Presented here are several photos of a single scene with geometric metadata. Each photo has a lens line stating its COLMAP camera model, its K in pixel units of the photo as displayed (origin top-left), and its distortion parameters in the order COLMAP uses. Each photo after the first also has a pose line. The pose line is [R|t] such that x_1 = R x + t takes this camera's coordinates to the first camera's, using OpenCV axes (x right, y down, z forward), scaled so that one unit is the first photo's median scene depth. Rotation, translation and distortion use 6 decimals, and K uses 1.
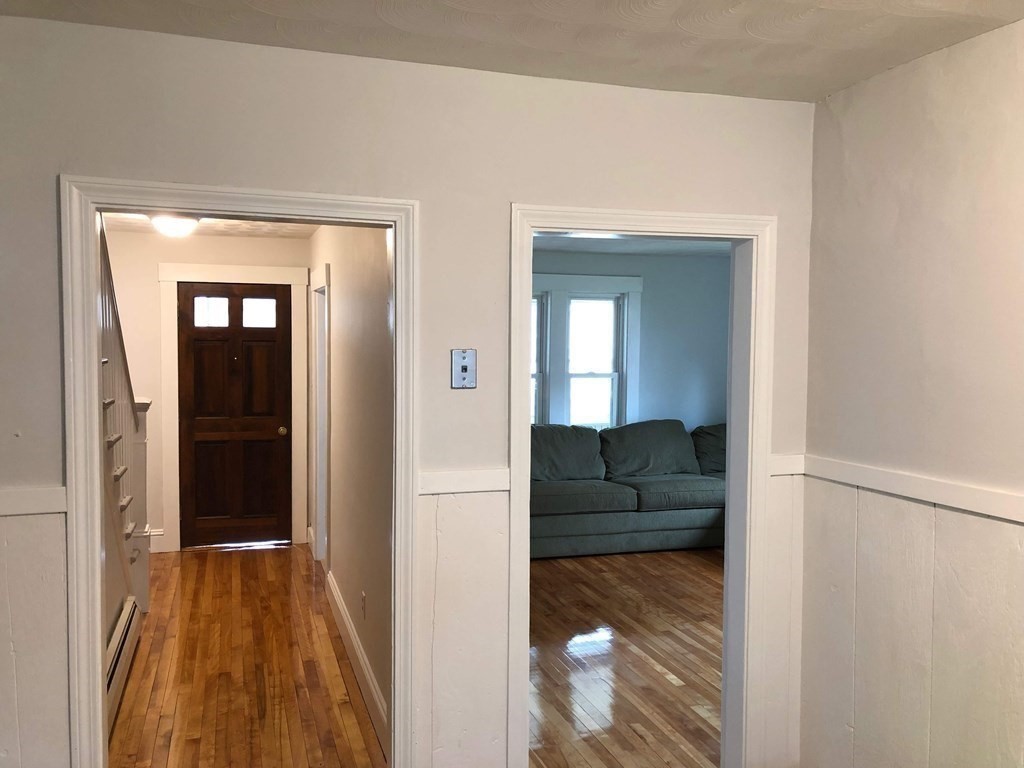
lens RADIAL K [[844.6, 0, 490.4], [0, 844.6, 388.0], [0, 0, 1]] dist [0.092631, -0.169782]
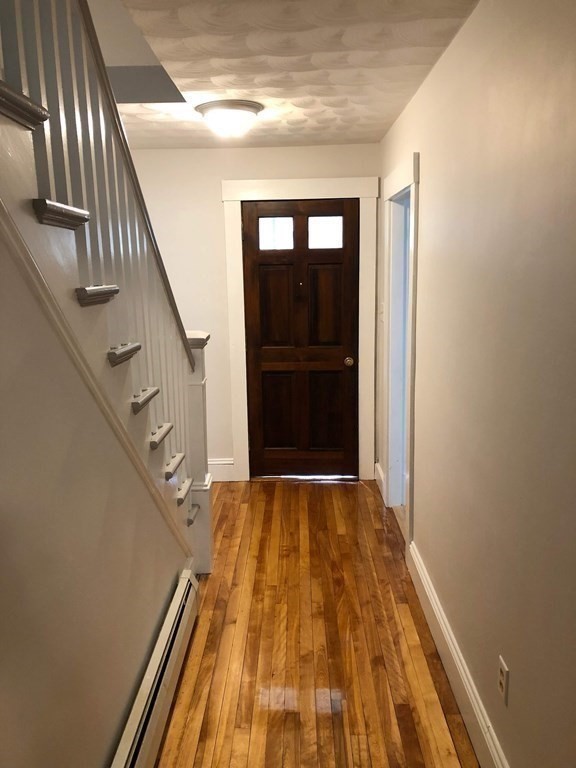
lens RADIAL K [[633.5, 0, 288.0], [0, 633.5, 384.0], [0, 0, 1]] dist [0.092631, -0.169782]
pose [[0.952327, 0.028642, -0.303731, -0.129469], [0.009216, 0.992428, 0.122484, -0.014198], [0.304939, -0.119444, 0.944852, 0.427978]]
